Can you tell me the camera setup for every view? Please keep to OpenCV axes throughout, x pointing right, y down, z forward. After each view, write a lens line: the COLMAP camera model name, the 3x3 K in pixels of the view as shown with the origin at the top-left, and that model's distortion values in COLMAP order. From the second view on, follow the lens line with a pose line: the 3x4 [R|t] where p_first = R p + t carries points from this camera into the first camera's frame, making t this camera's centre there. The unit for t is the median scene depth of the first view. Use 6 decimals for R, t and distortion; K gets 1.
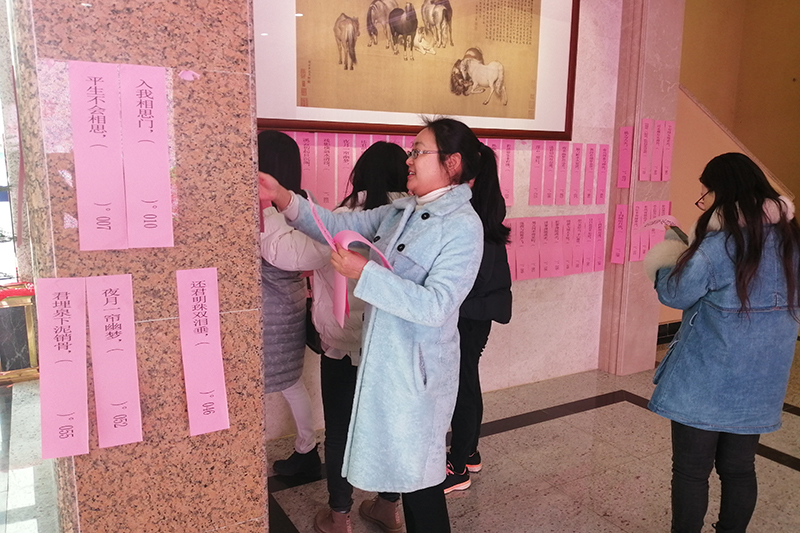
lens RADIAL K [[619.2, 0, 368.6], [0, 619.2, 251.7], [0, 0, 1]] dist [-0.002563, -0.001260]
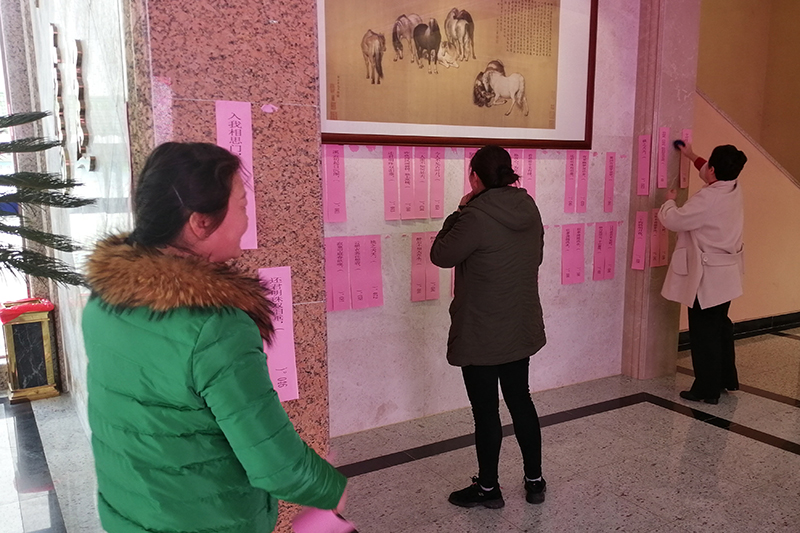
lens RADIAL K [[694.9, 0, 400.0], [0, 694.9, 266.5], [0, 0, 1]] dist [0.002806, 0.001432]
pose [[0.999323, -0.013385, 0.034279, -0.034807], [0.013466, 0.999907, -0.002142, 0.014122], [-0.034247, 0.002602, 0.999410, -0.158662]]
